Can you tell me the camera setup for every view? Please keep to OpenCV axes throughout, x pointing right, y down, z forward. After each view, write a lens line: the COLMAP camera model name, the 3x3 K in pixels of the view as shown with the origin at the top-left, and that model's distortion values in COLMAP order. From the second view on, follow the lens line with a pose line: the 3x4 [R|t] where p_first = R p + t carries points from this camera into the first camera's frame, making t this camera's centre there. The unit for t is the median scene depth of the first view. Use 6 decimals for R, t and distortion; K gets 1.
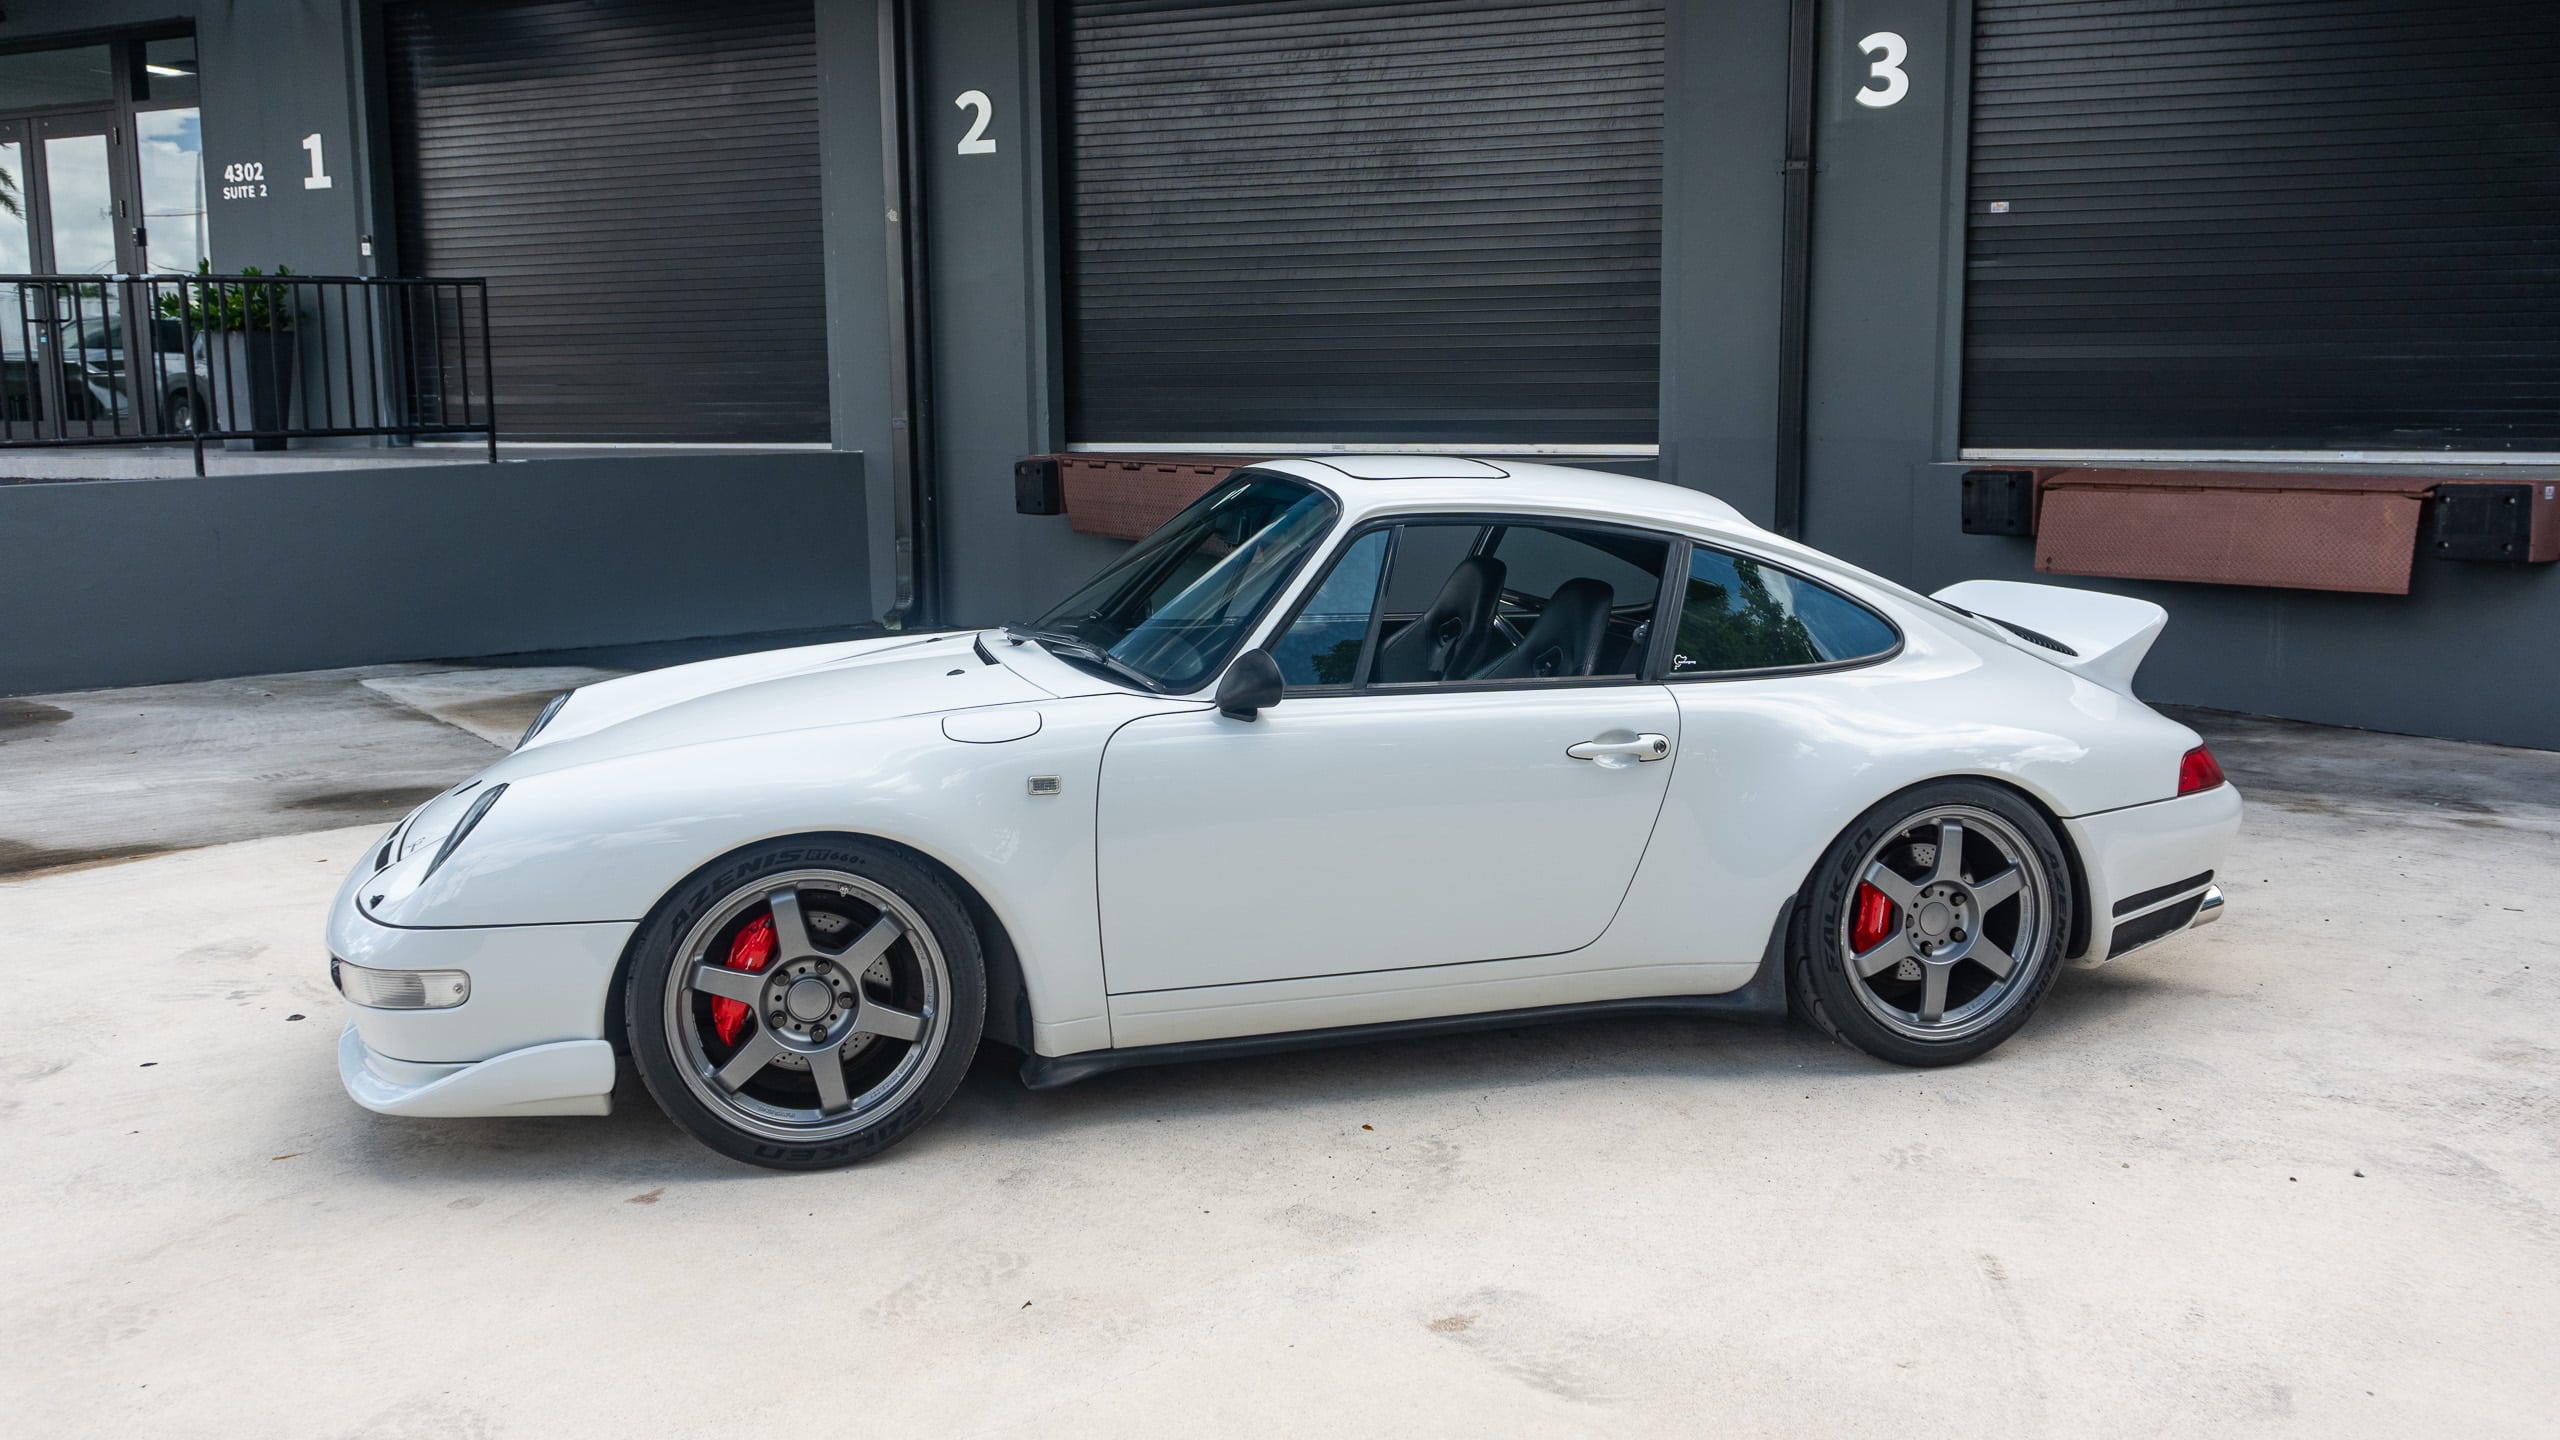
lens RADIAL K [[2001.6, 0, 1320.8], [0, 2001.6, 668.0], [0, 0, 1]] dist [-0.022551, -0.000806]
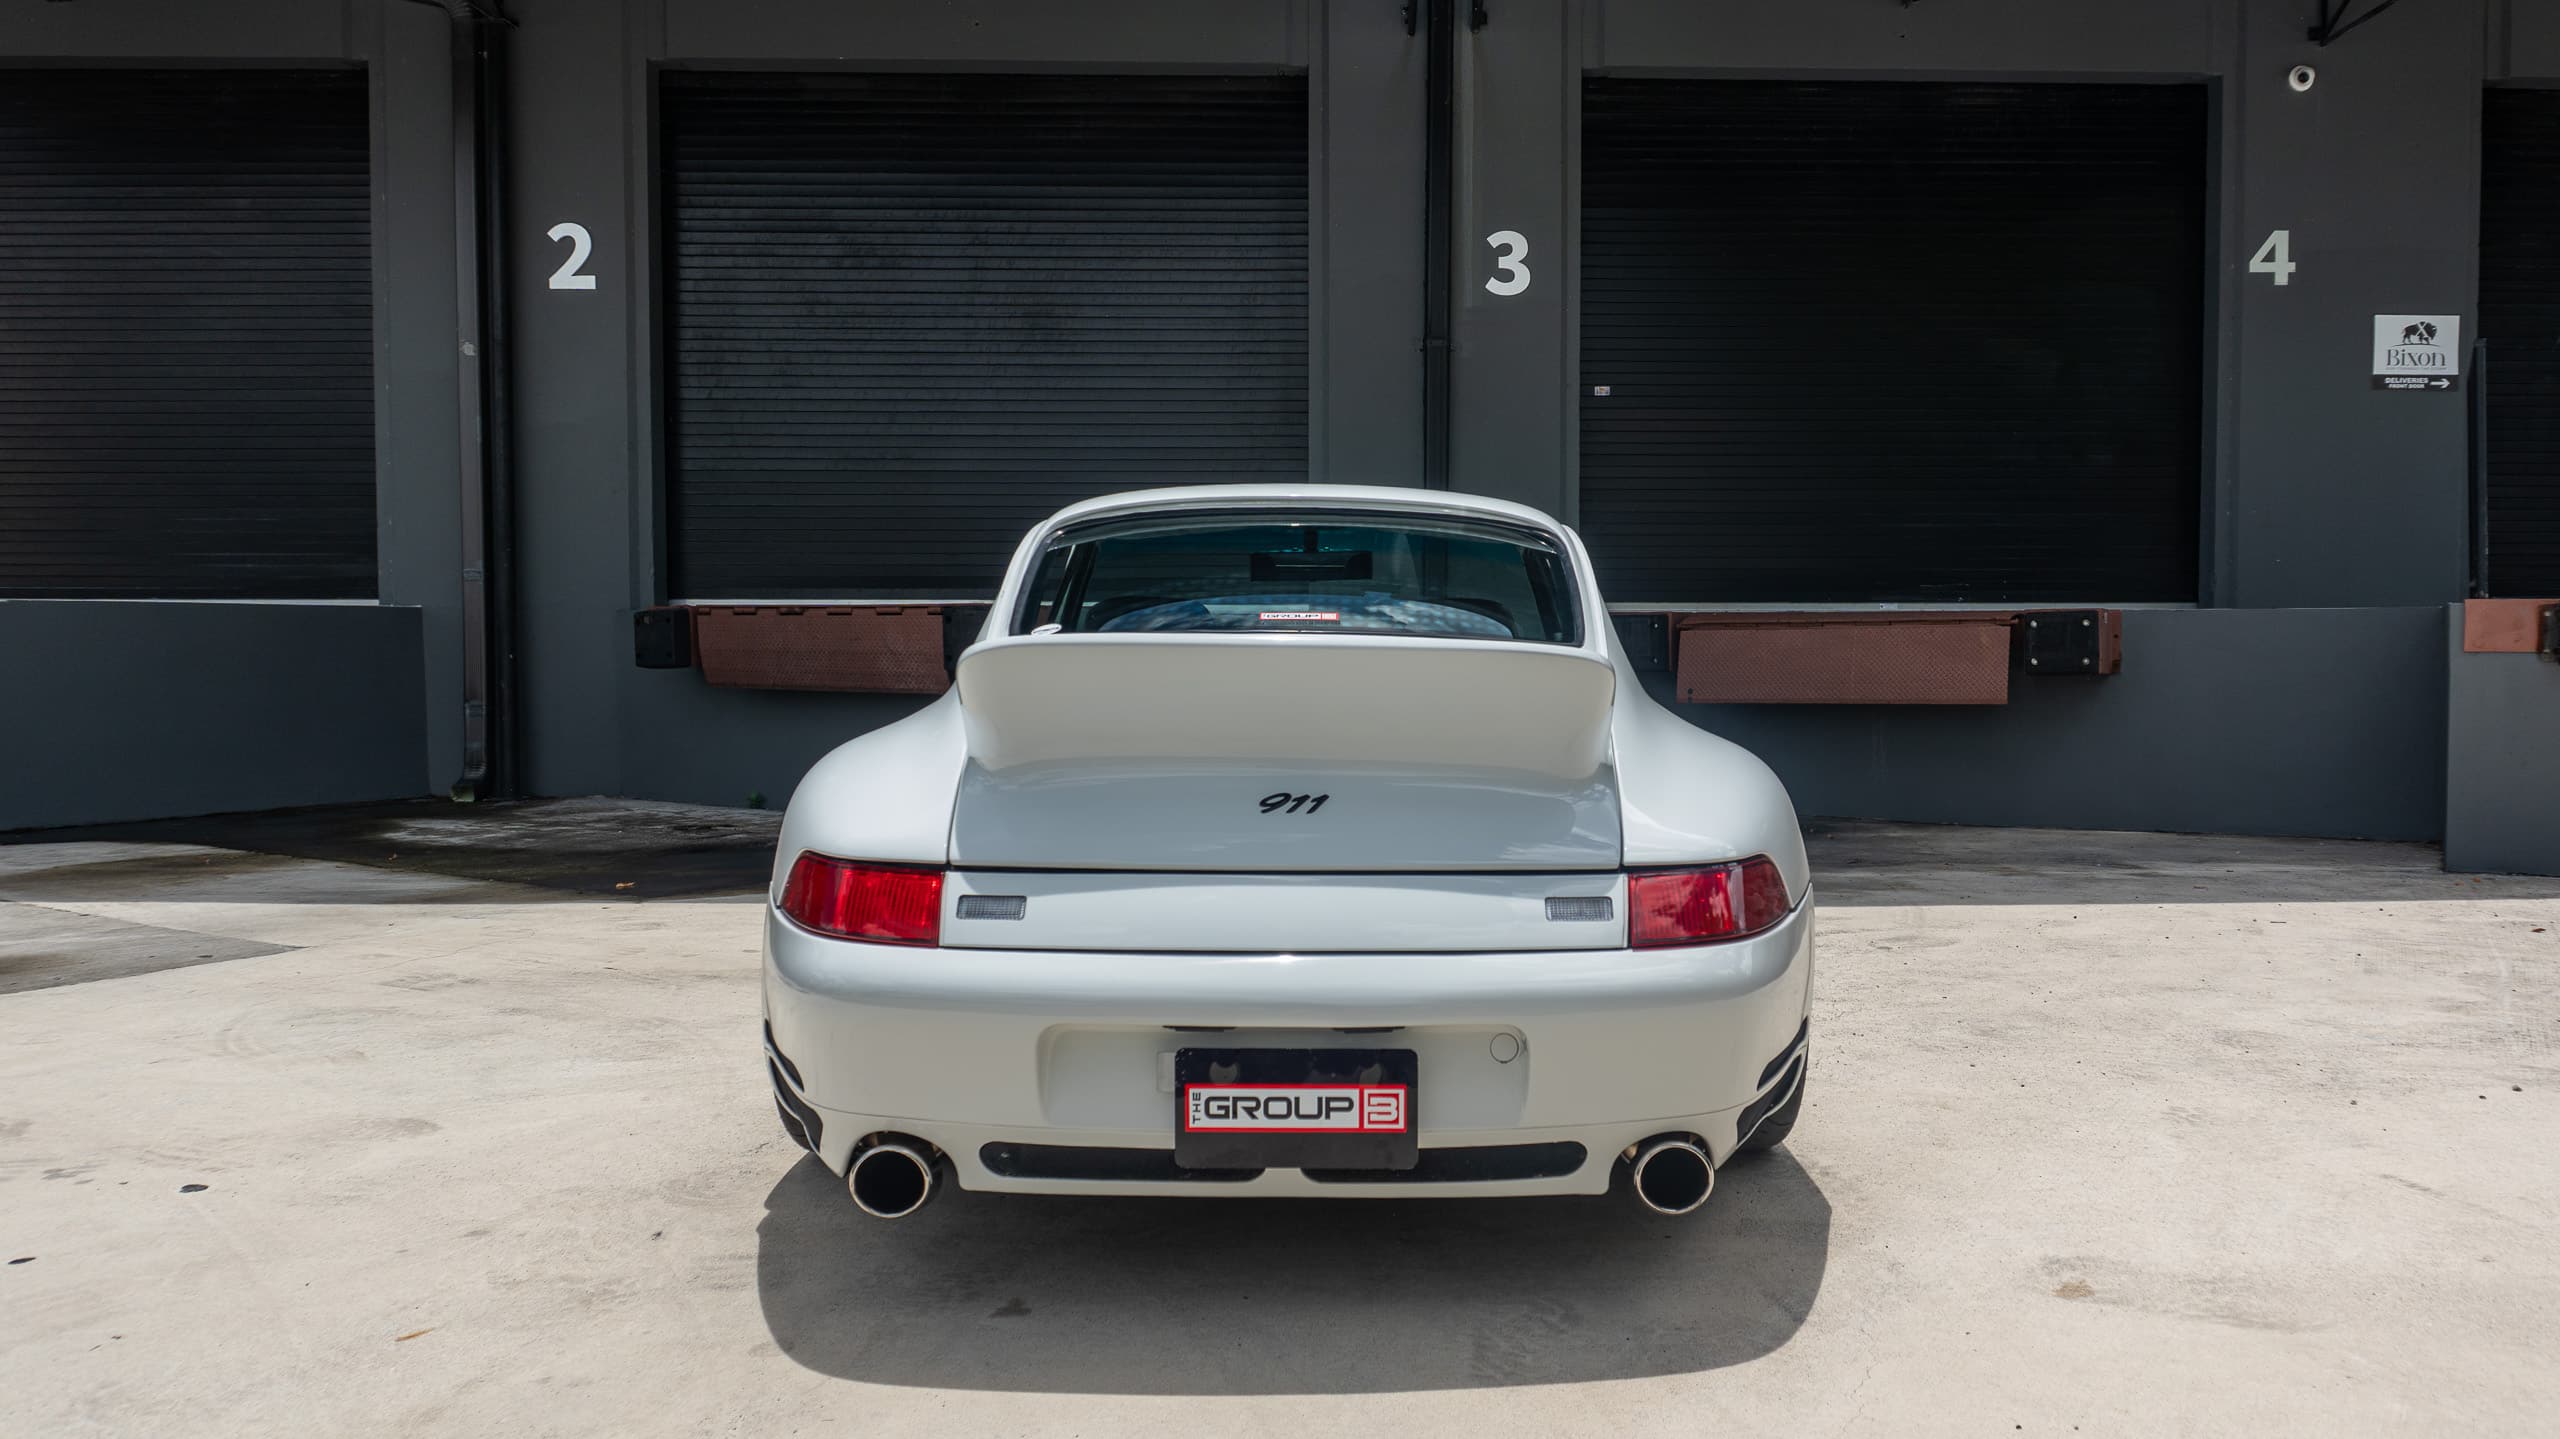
lens RADIAL K [[1828.8, 0, 1405.7], [0, 1828.8, 735.3], [0, 0, 1]] dist [-0.013739, -0.006253]
pose [[0.923990, -0.011752, 0.382237, -0.147231], [0.043178, 0.996342, -0.073743, 0.033339], [-0.379972, 0.084642, 0.921117, 0.085238]]
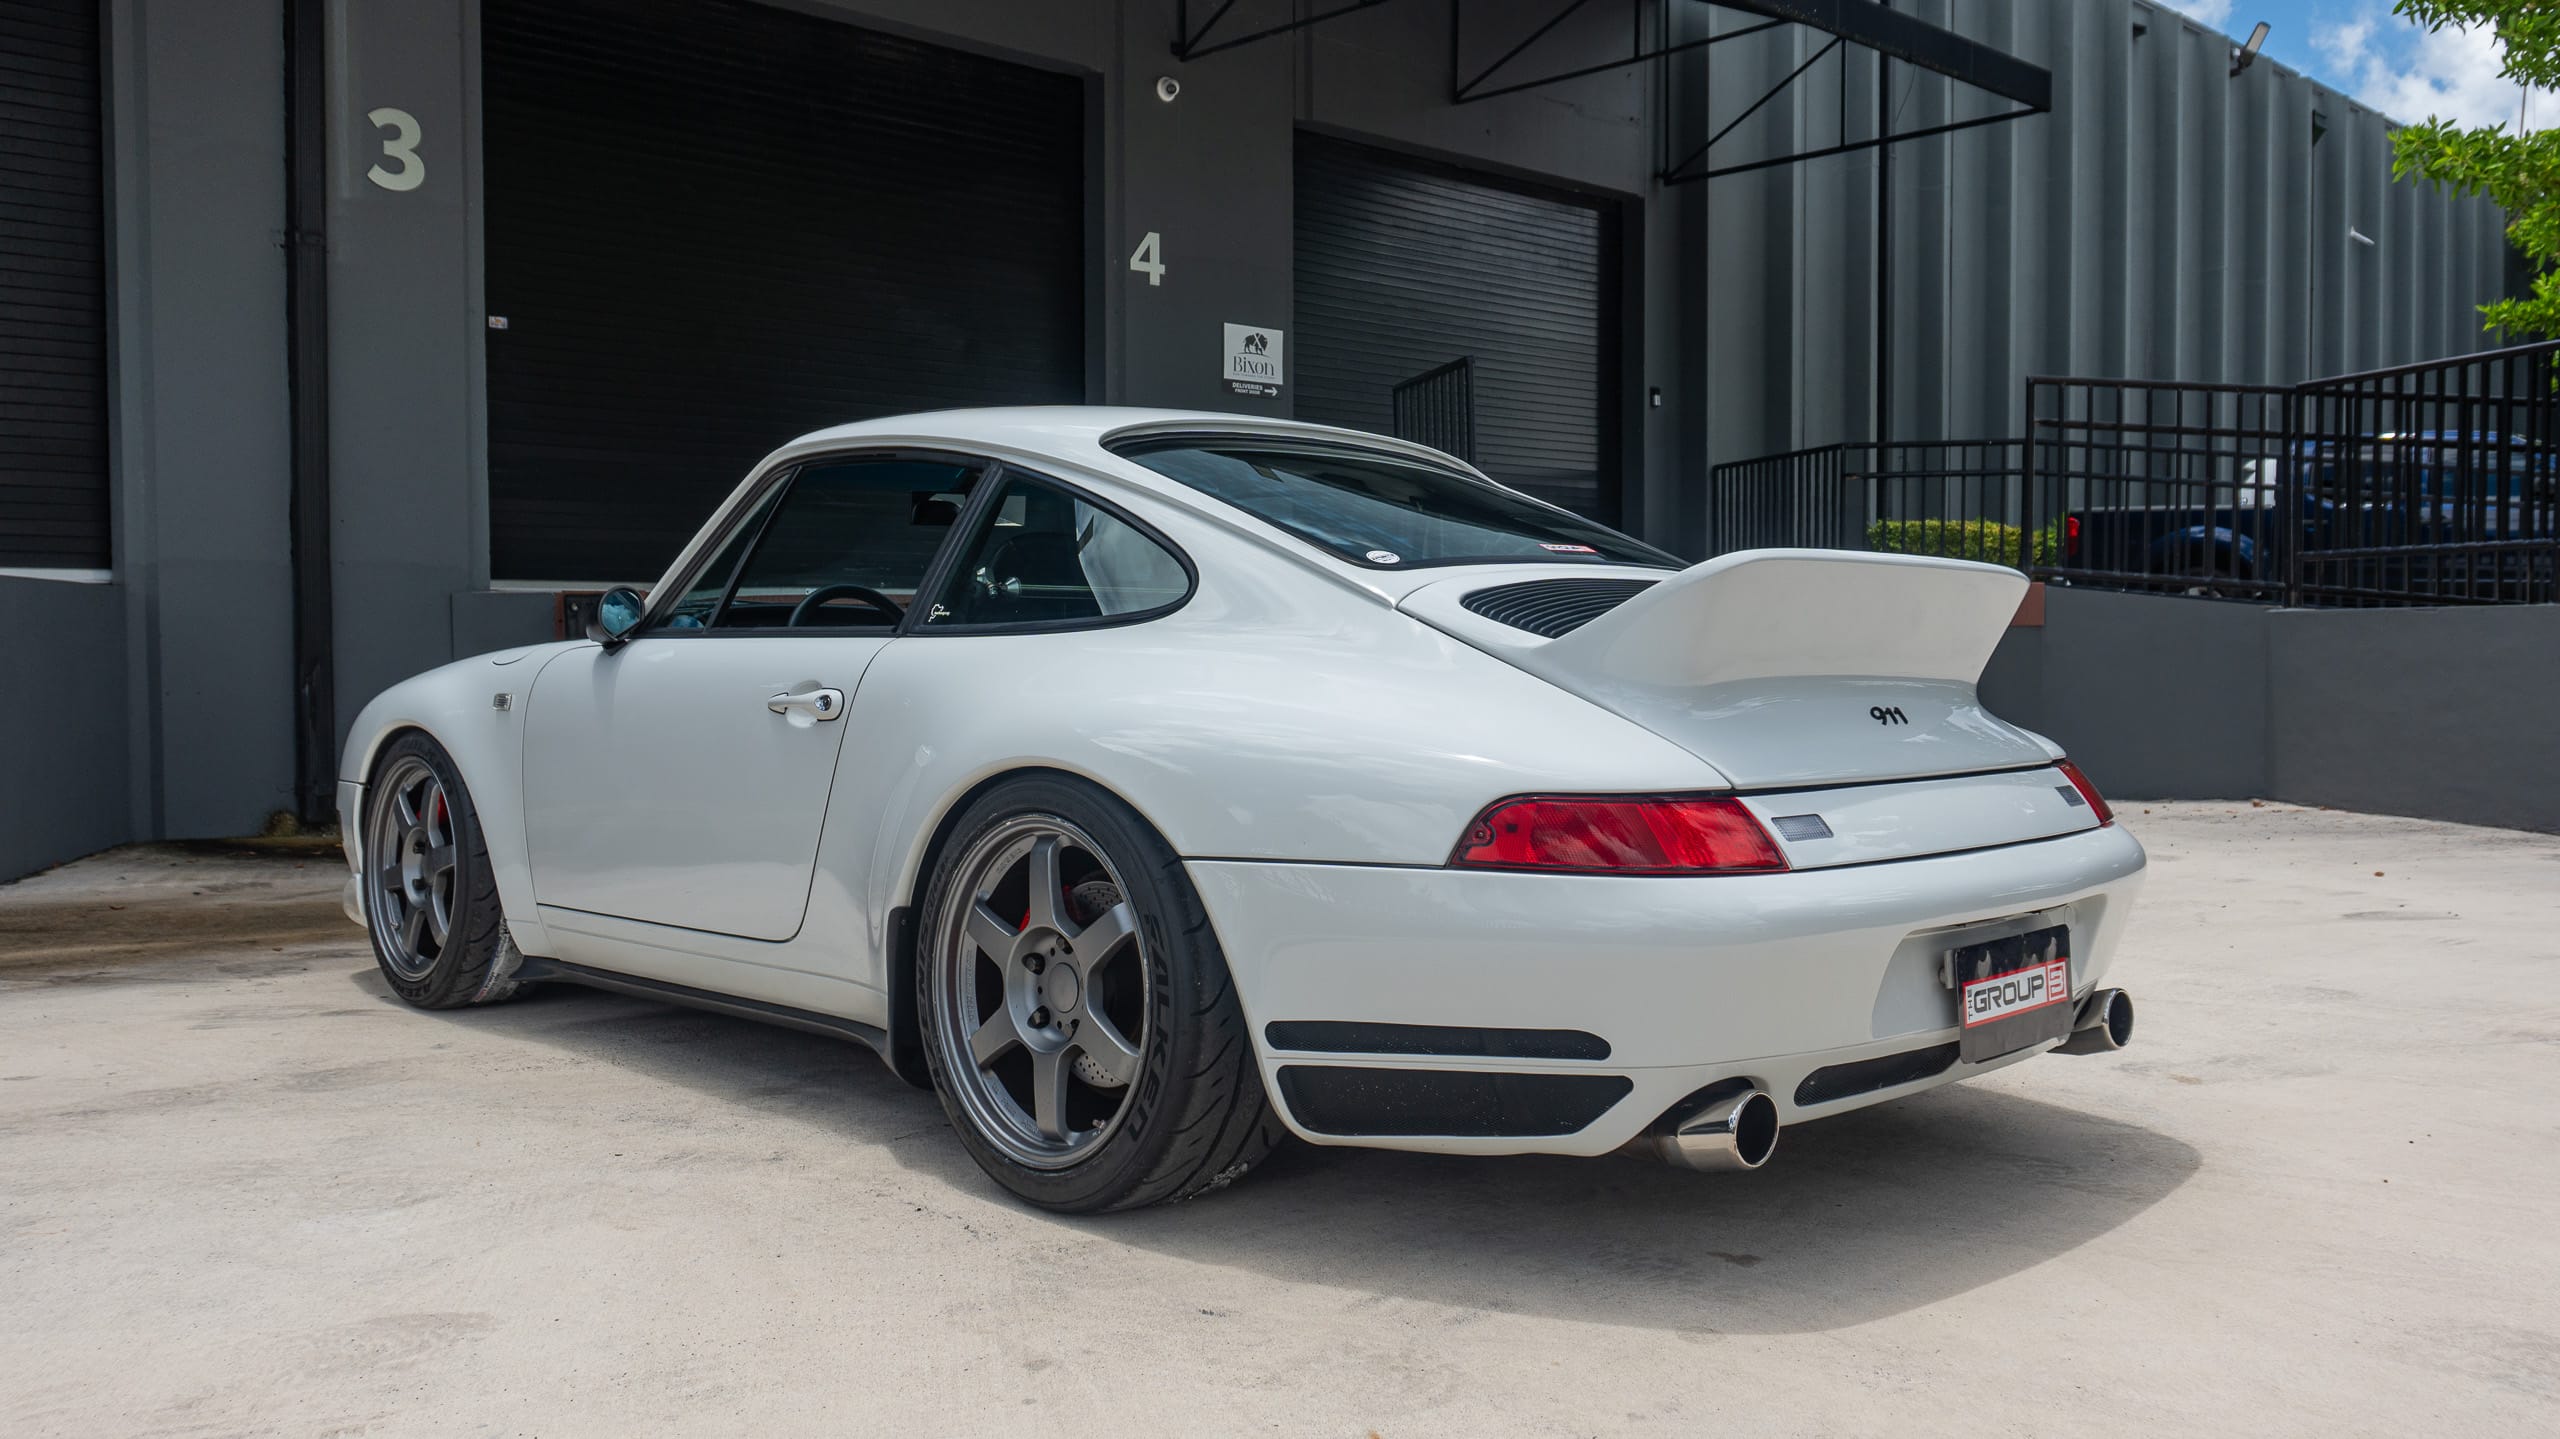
lens RADIAL K [[2083.5, 0, 1261.0], [0, 2083.5, 715.3], [0, 0, 1]] dist [-0.020437, 0.002799]
pose [[0.419725, -0.023744, 0.907341, -0.352618], [0.121938, 0.992071, -0.030446, 0.022353], [-0.899423, 0.123418, 0.419292, 0.259987]]
